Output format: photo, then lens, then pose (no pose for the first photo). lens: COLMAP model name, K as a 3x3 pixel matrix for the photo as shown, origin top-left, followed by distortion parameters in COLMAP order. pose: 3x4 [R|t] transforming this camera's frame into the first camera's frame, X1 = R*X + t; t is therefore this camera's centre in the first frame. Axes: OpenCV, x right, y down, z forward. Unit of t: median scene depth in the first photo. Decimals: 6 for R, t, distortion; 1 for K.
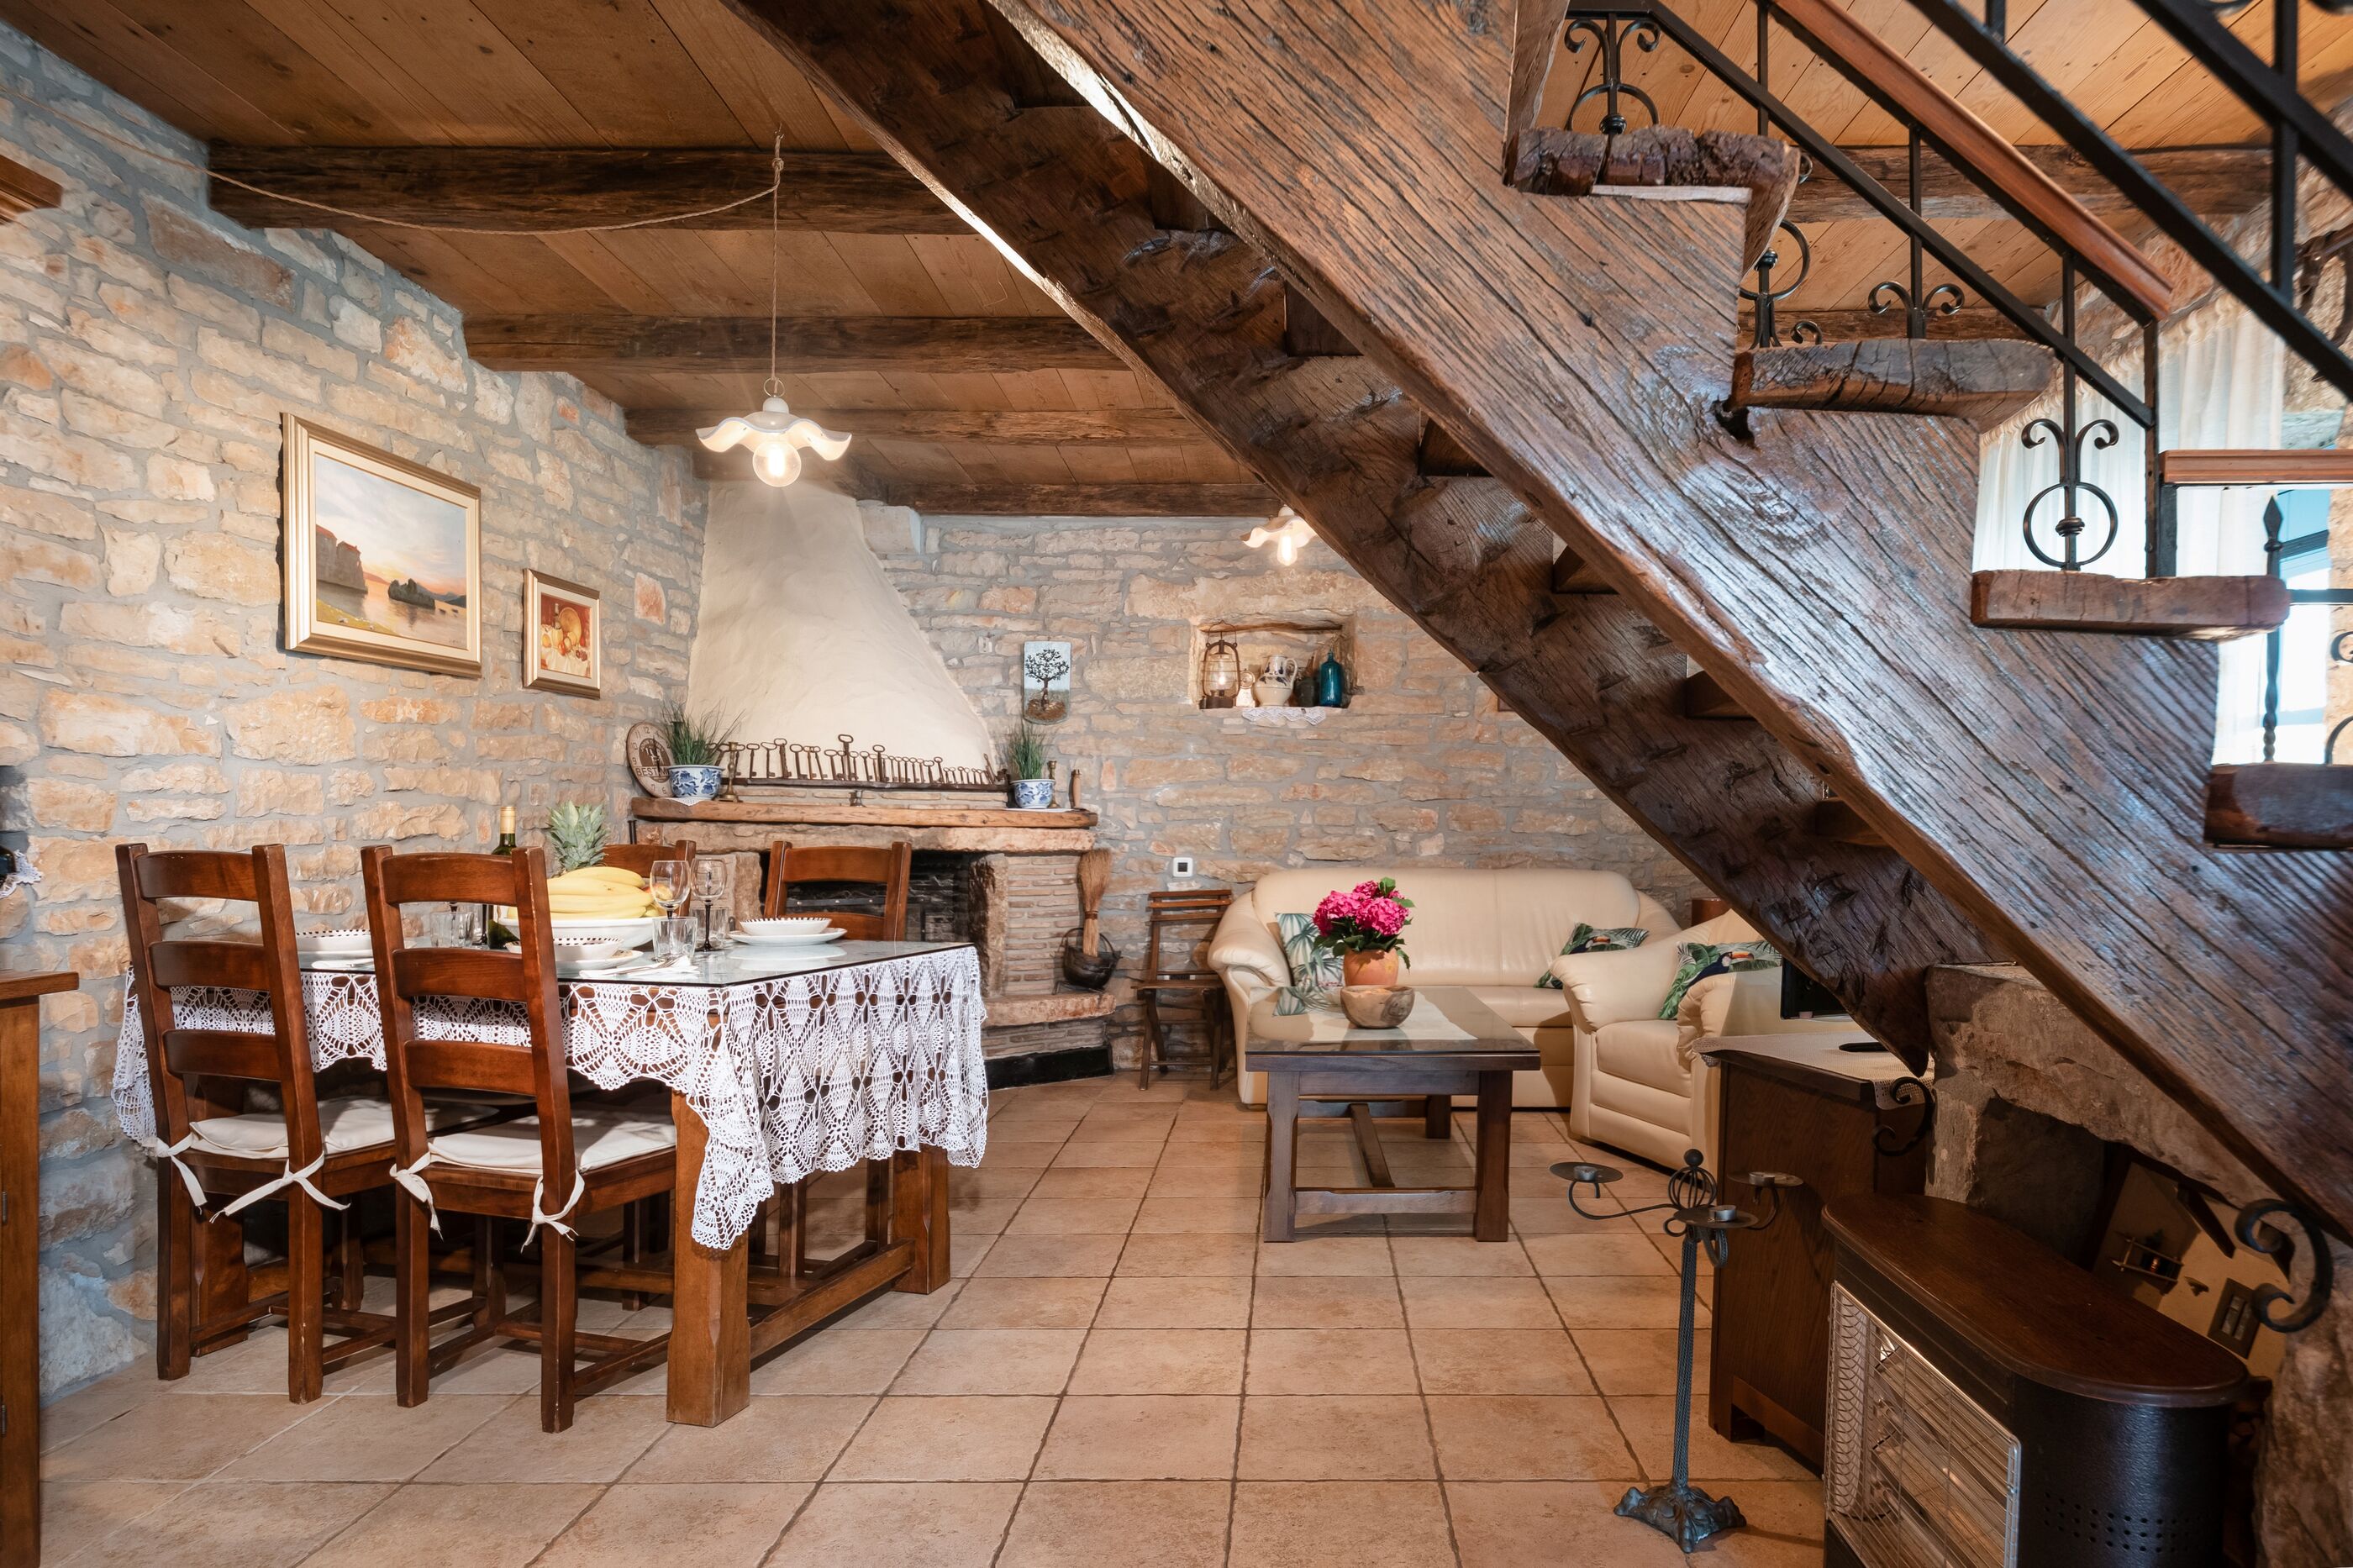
lens RADIAL K [[1298.5, 0, 1280.3], [0, 1298.5, 842.2], [0, 0, 1]] dist [-0.003587, -0.005783]
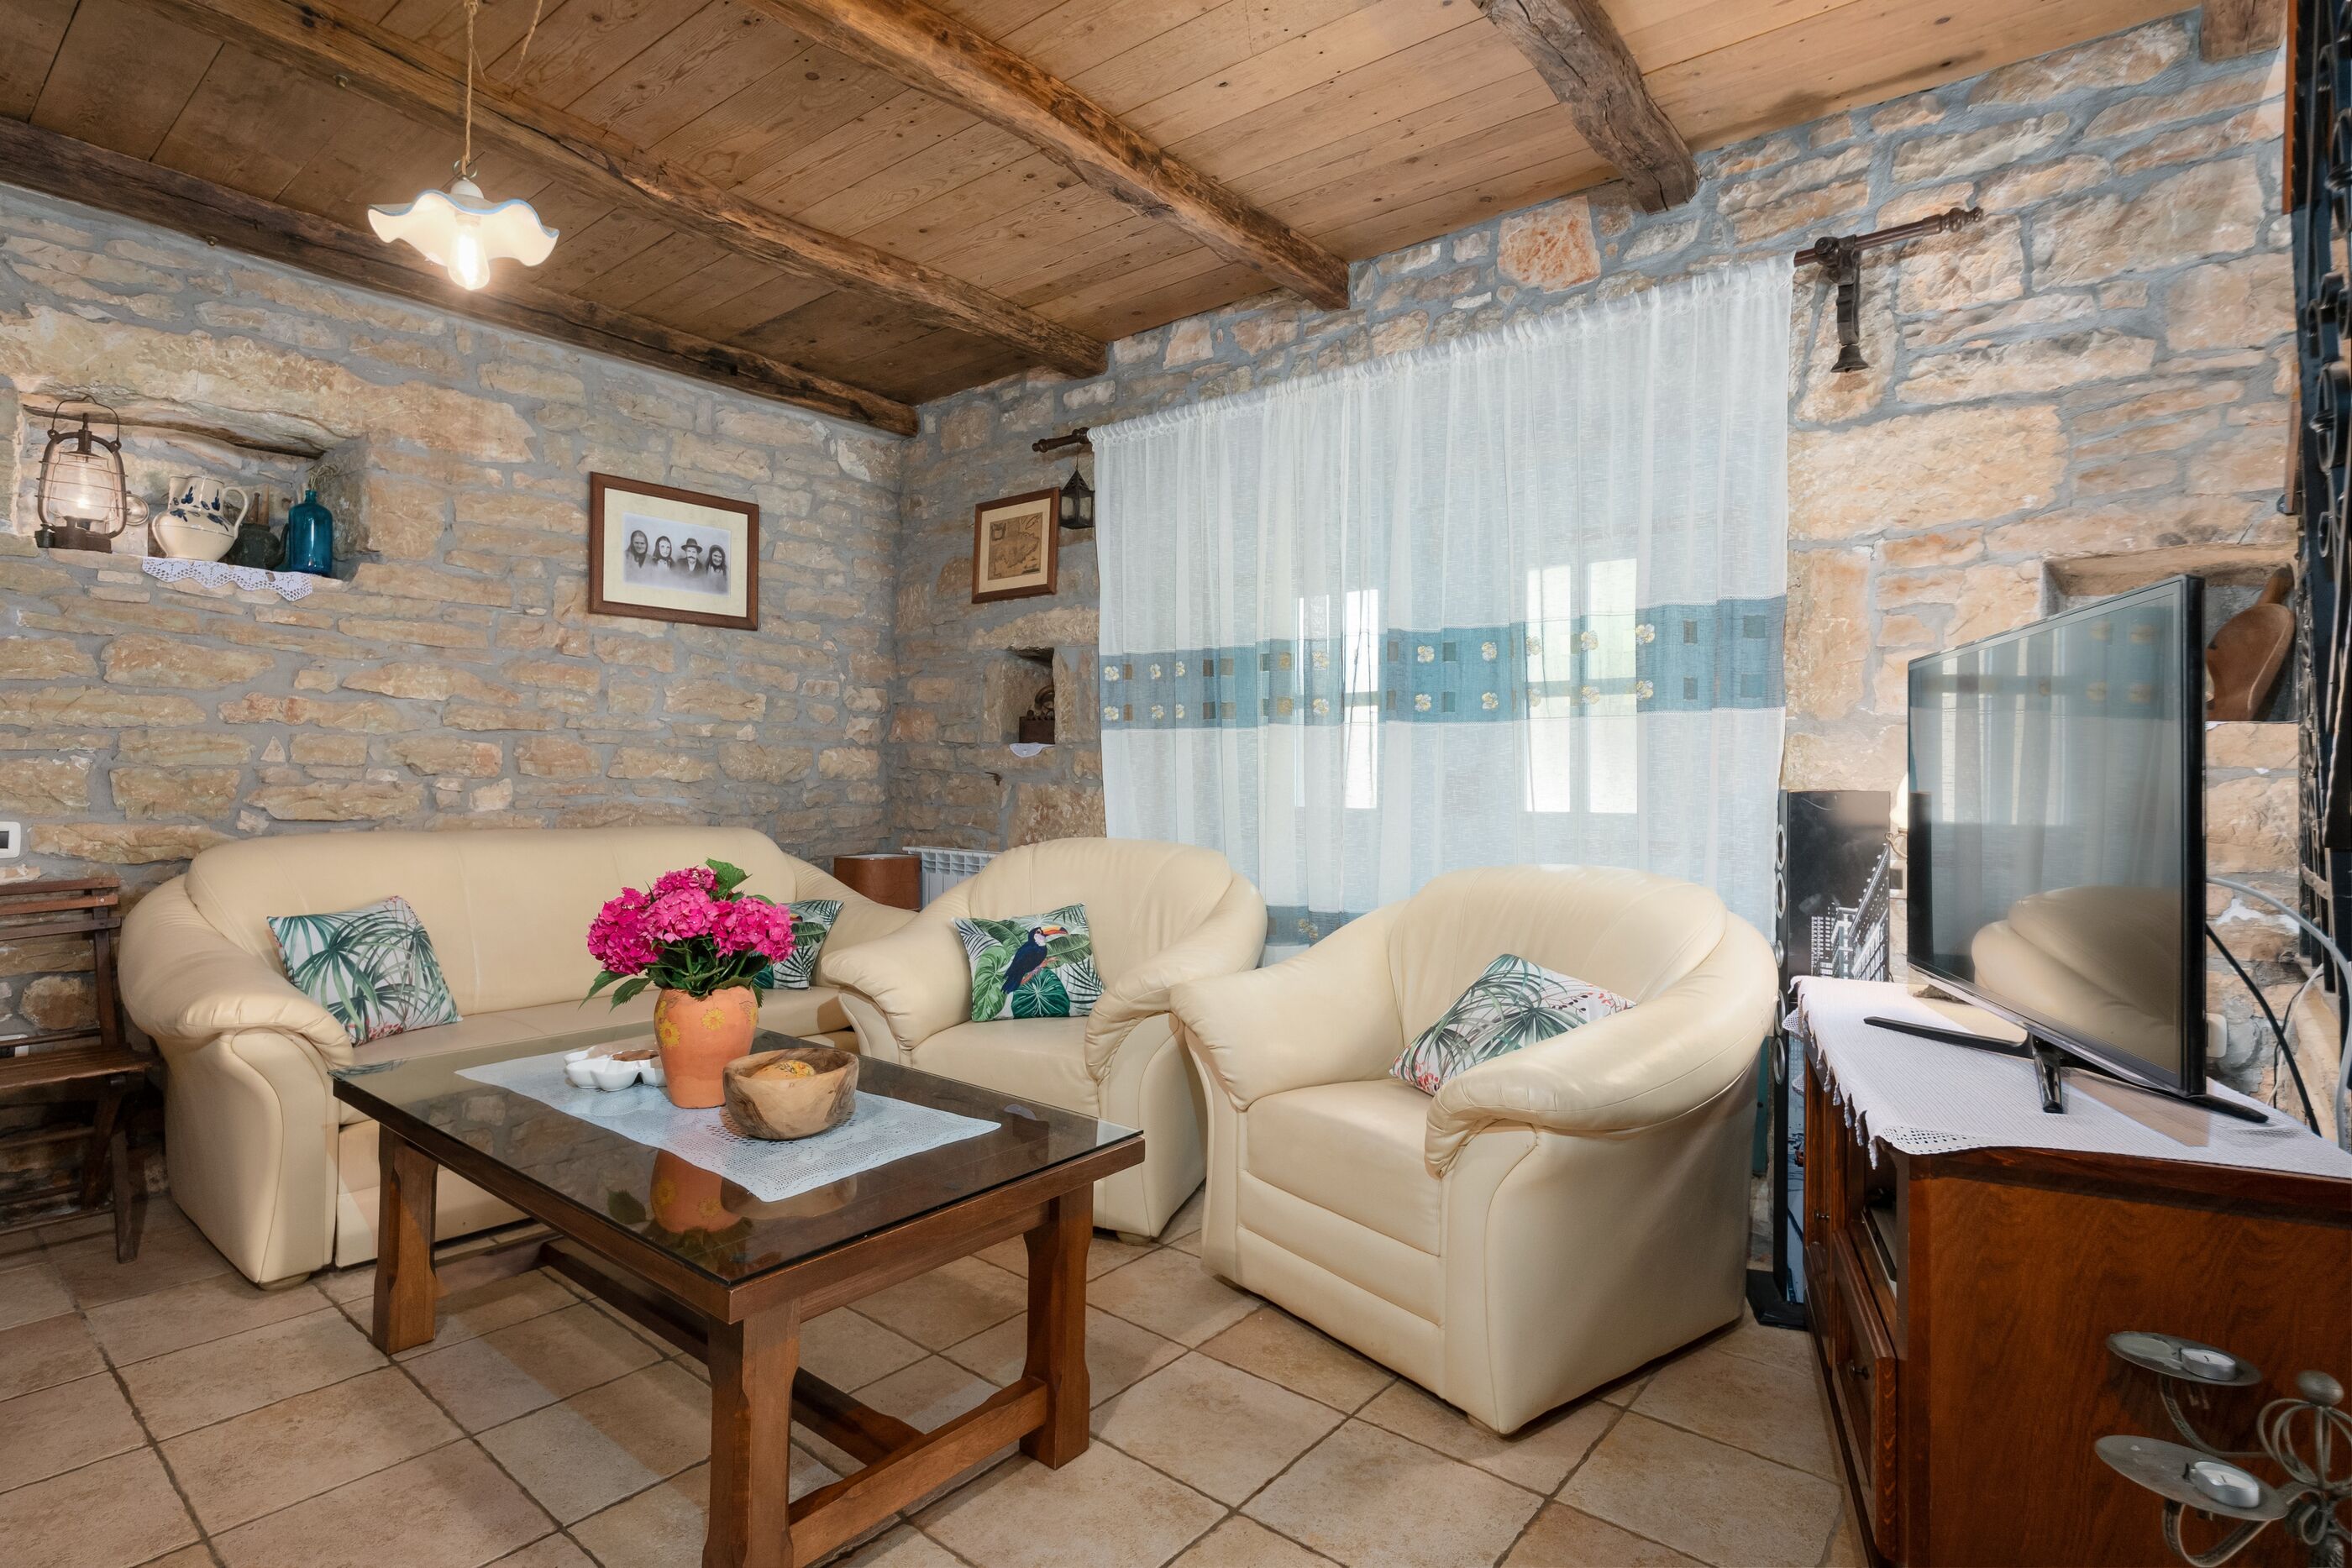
lens RADIAL K [[1159.3, 0, 1138.5], [0, 1159.3, 775.2], [0, 0, 1]] dist [-0.024762, 0.005850]
pose [[0.650122, 0.007691, 0.759791, -0.124054], [-0.002700, 0.999966, -0.007812, -0.004801], [-0.759825, 0.003028, 0.650121, 0.344449]]
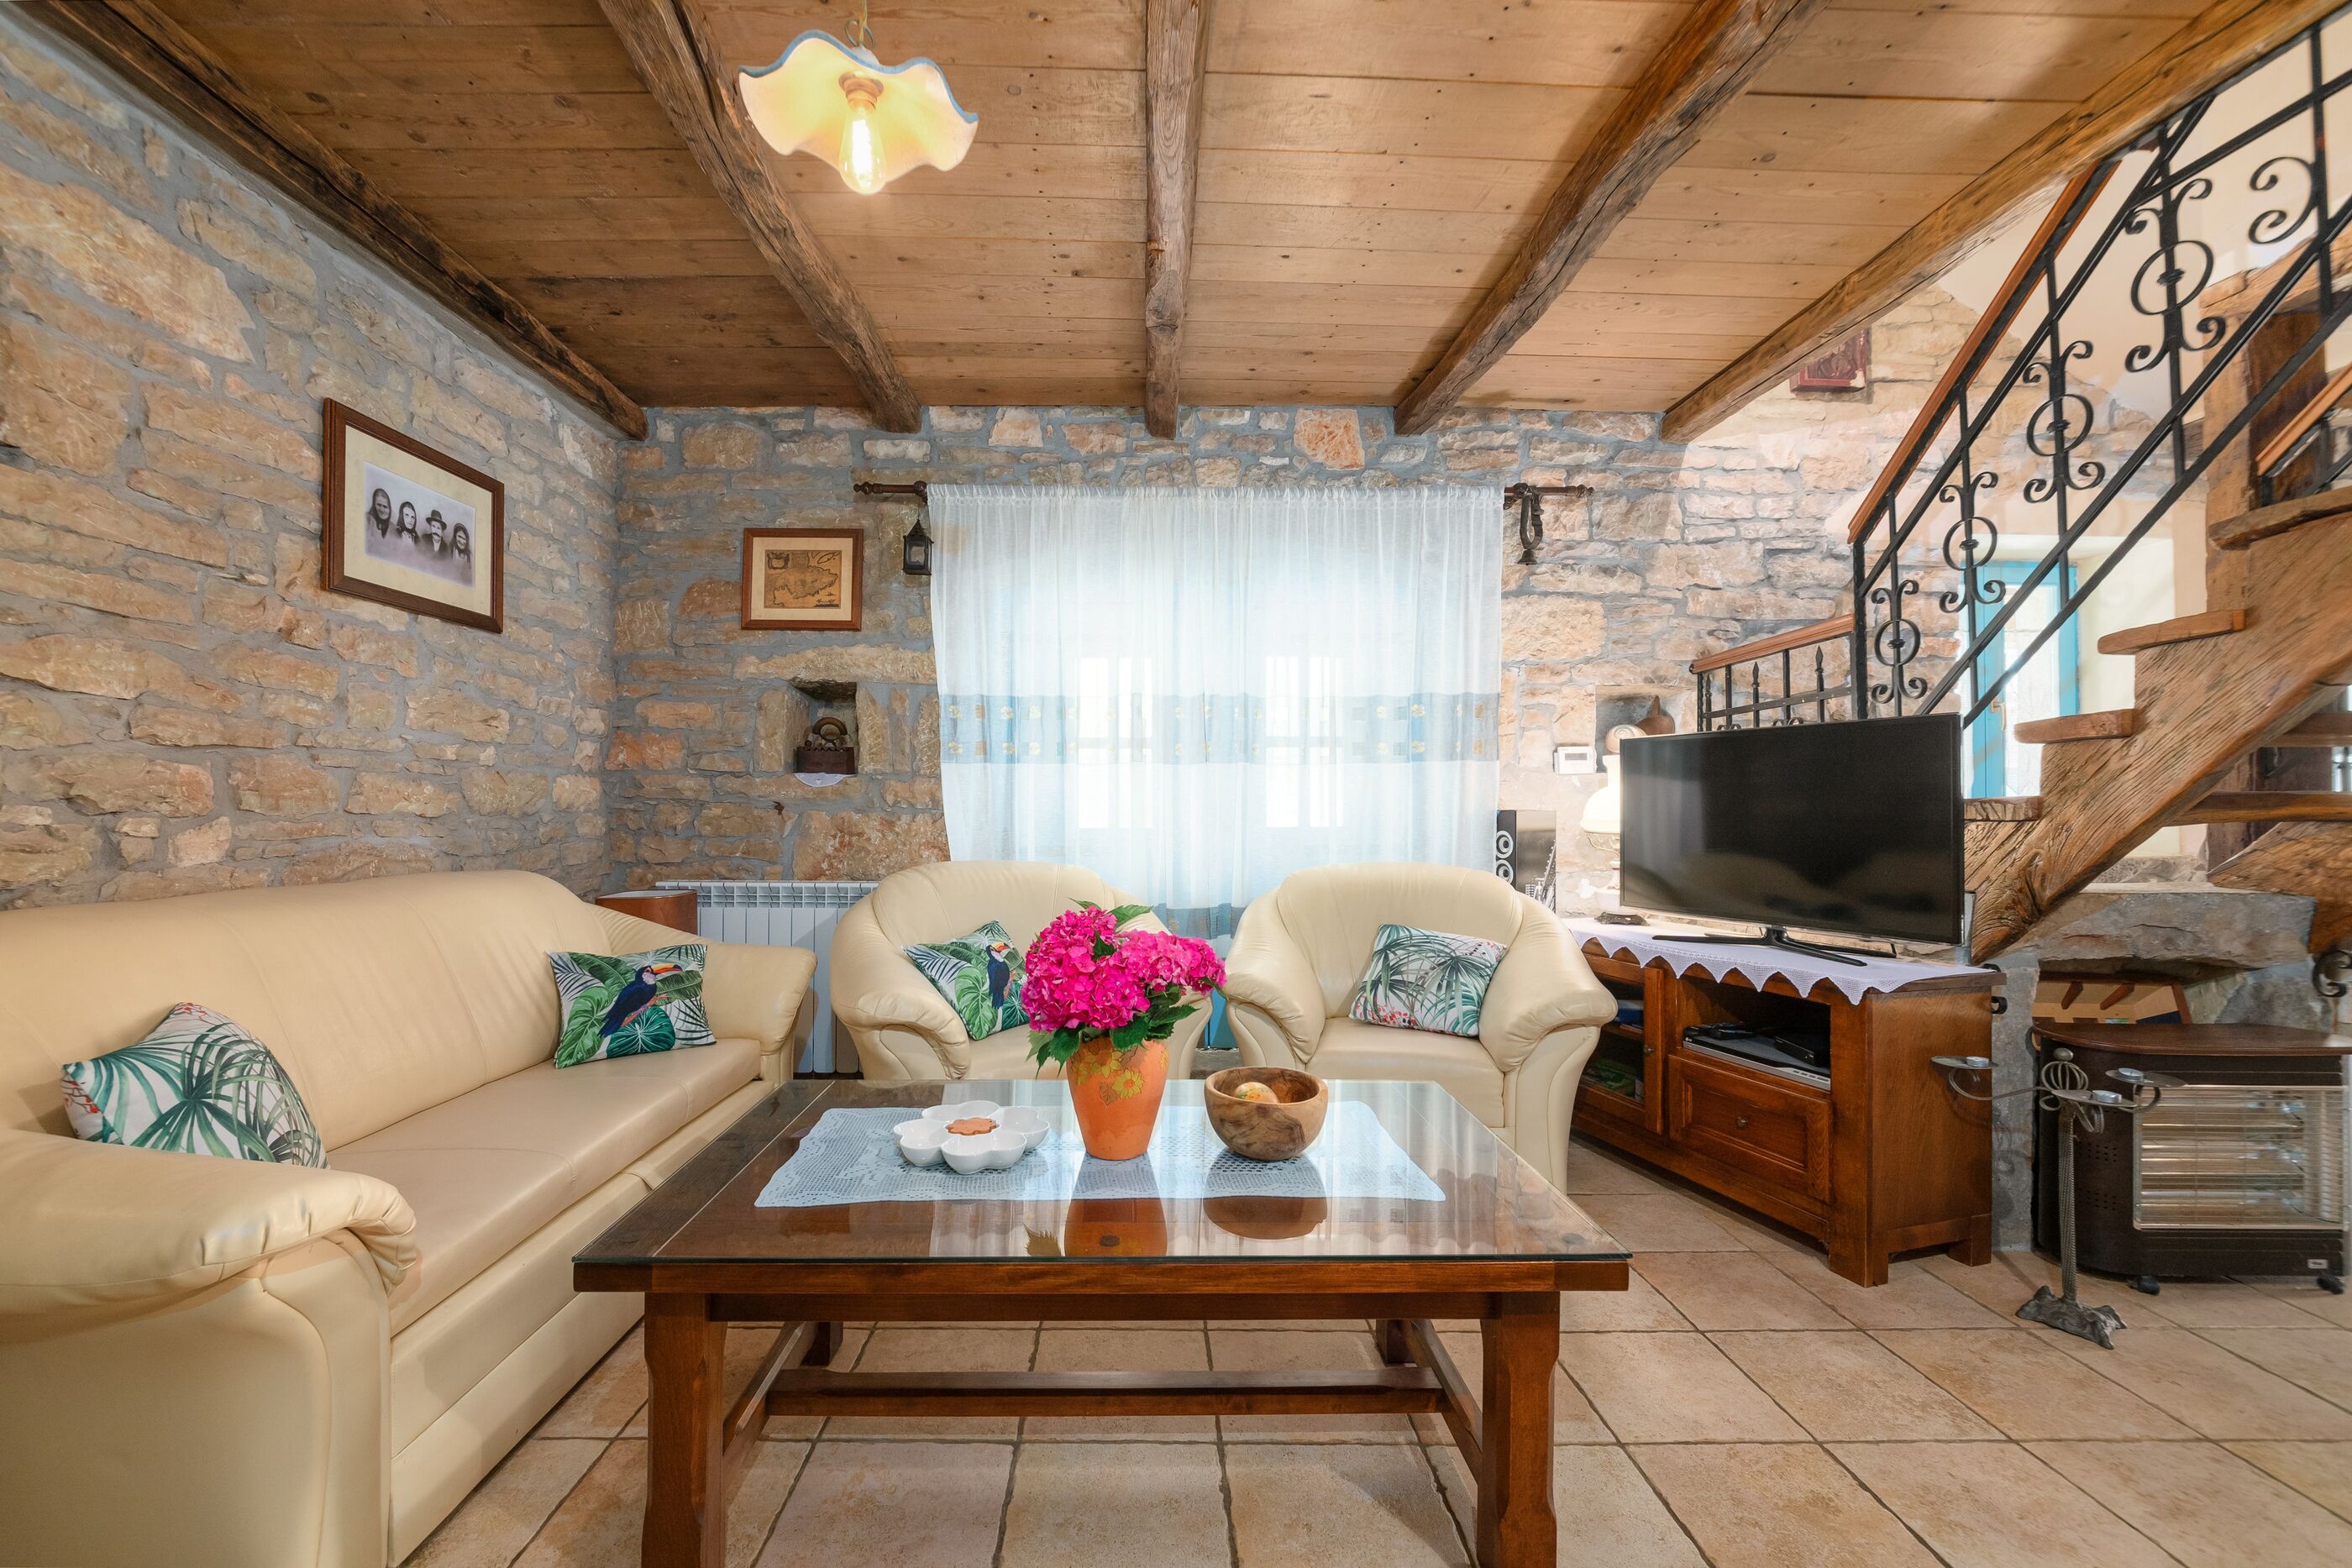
lens RADIAL K [[943.1, 0, 1155.9], [0, 943.1, 795.6], [0, 0, 1]] dist [-0.009327, 0.003115]
pose [[-0.009538, 0.008269, 0.999920, -0.223025], [0.007200, 0.999940, -0.008200, -0.009461], [-0.999929, 0.007121, -0.009597, 0.660489]]
